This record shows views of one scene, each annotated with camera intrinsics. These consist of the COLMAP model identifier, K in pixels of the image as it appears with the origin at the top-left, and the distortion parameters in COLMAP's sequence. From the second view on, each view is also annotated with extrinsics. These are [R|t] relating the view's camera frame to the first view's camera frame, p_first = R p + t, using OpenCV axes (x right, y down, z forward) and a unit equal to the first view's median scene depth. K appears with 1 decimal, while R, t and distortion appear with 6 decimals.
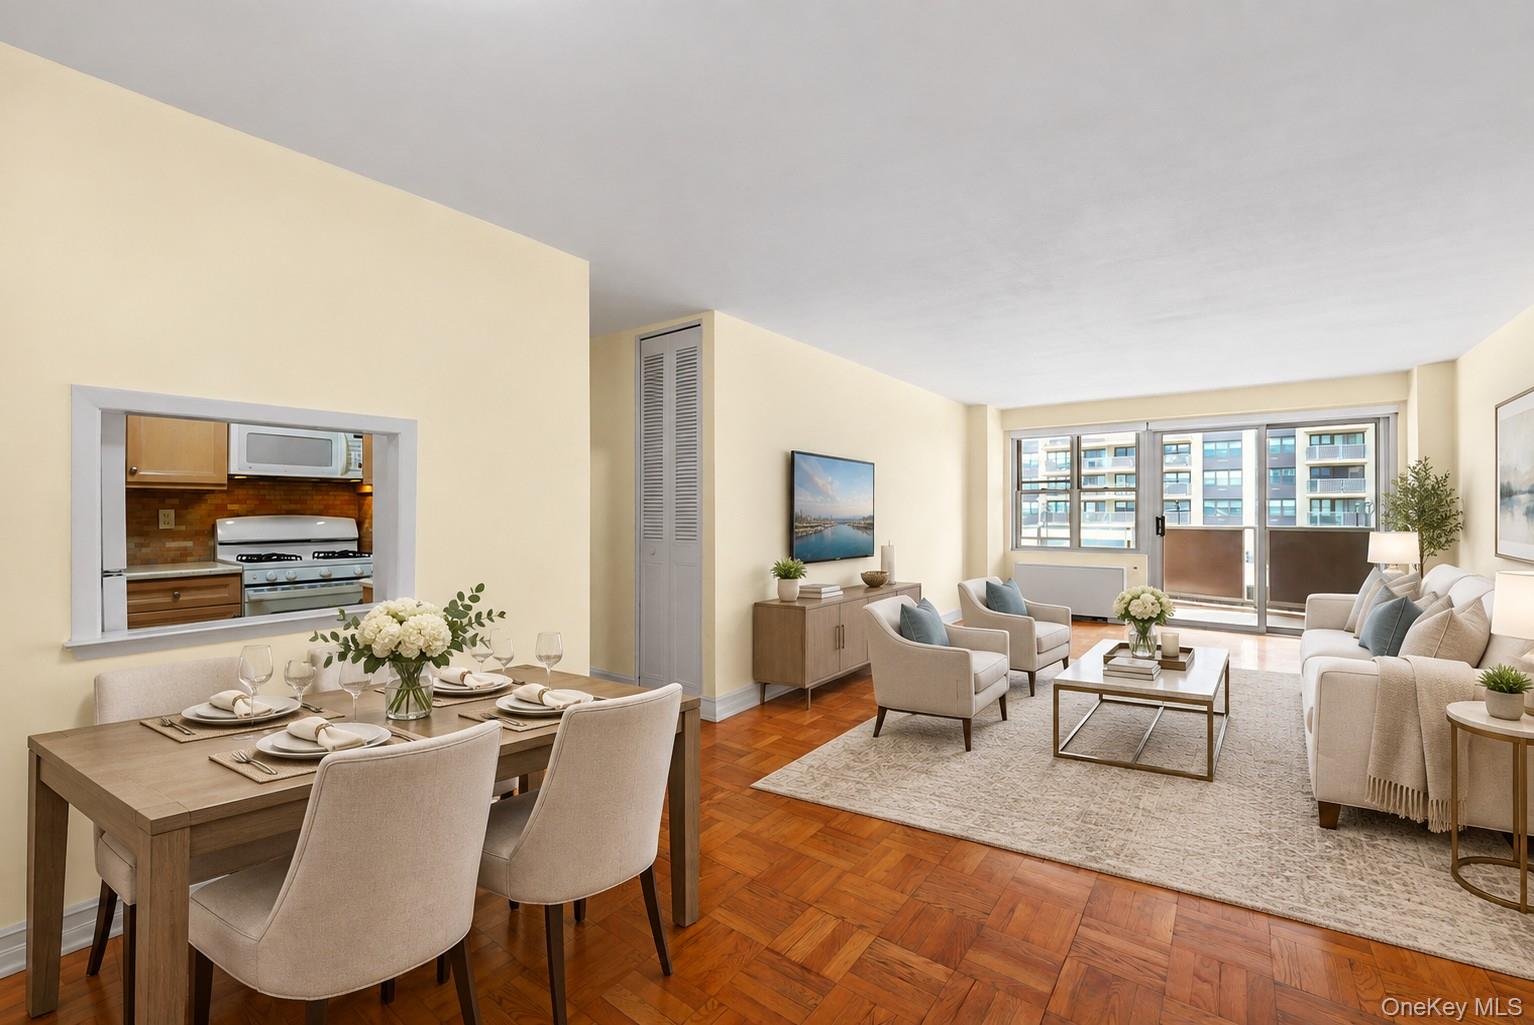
lens RADIAL K [[624.3, 0, 761.2], [0, 624.3, 510.1], [0, 0, 1]] dist [-0.002211, -0.000360]
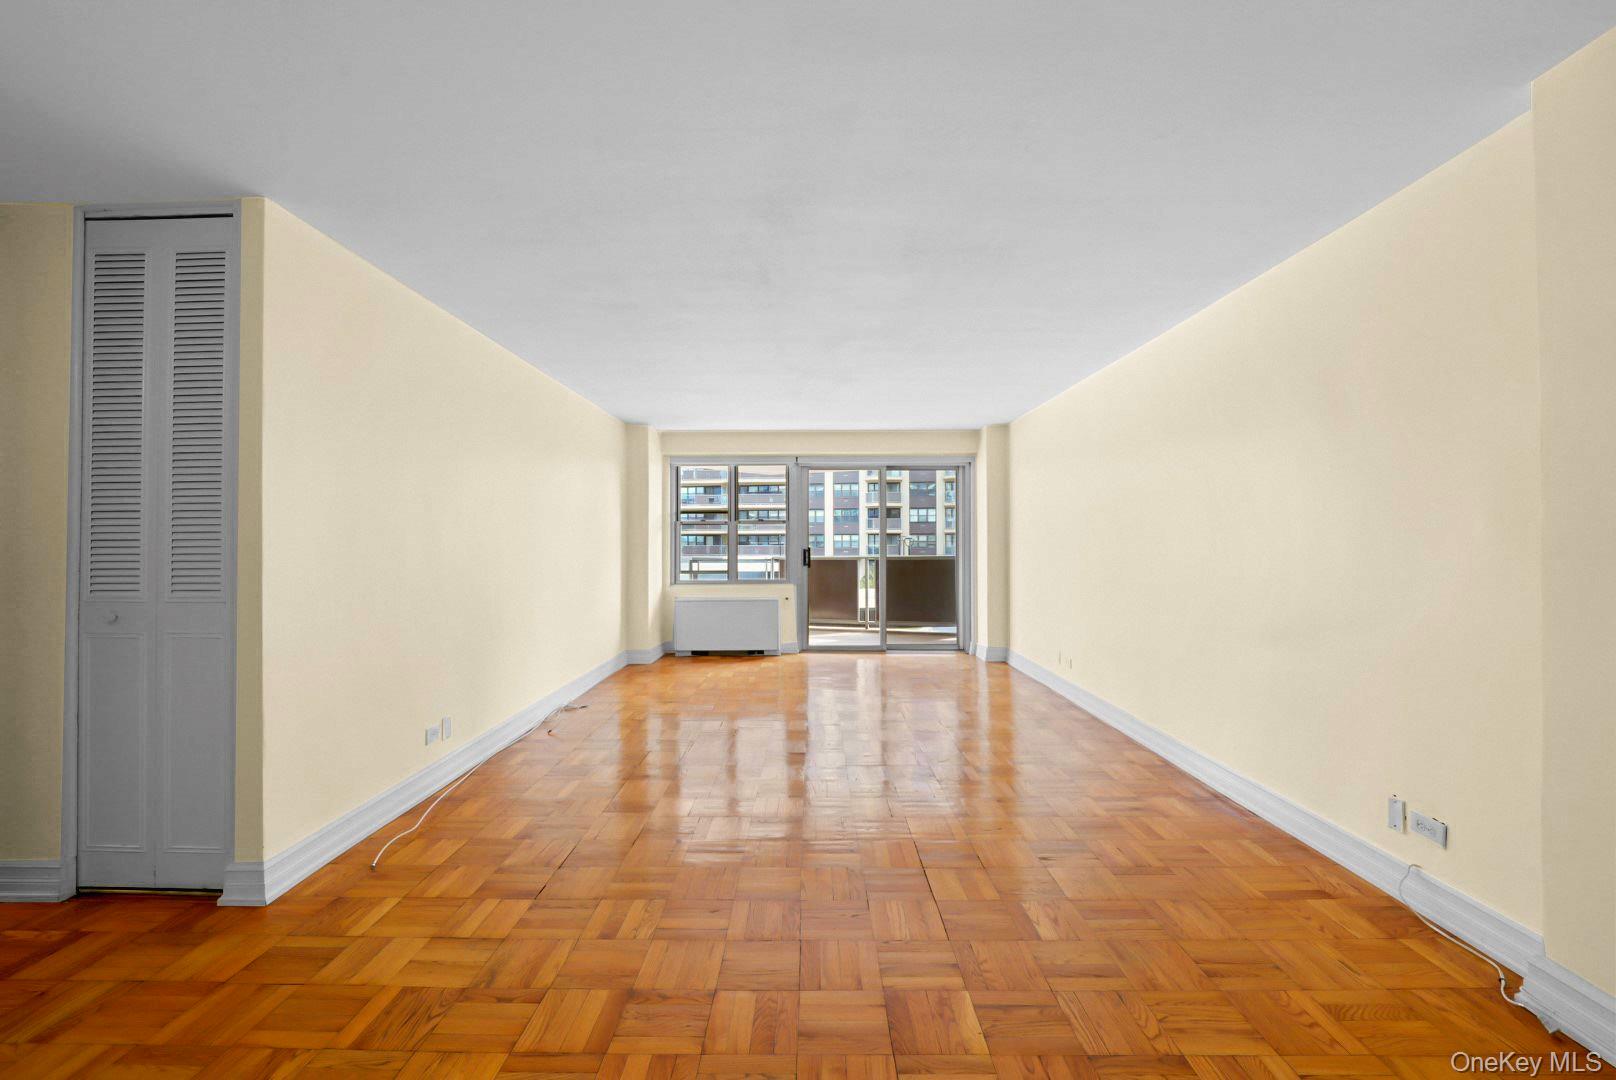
lens RADIAL K [[657.6, 0, 801.9], [0, 657.6, 537.5], [0, 0, 1]] dist [-0.002211, -0.000360]
pose [[0.805833, 0.002980, 0.592135, -0.017305], [0.003467, 0.999946, -0.009750, 0.002763], [-0.592132, 0.009910, 0.805780, 0.109492]]
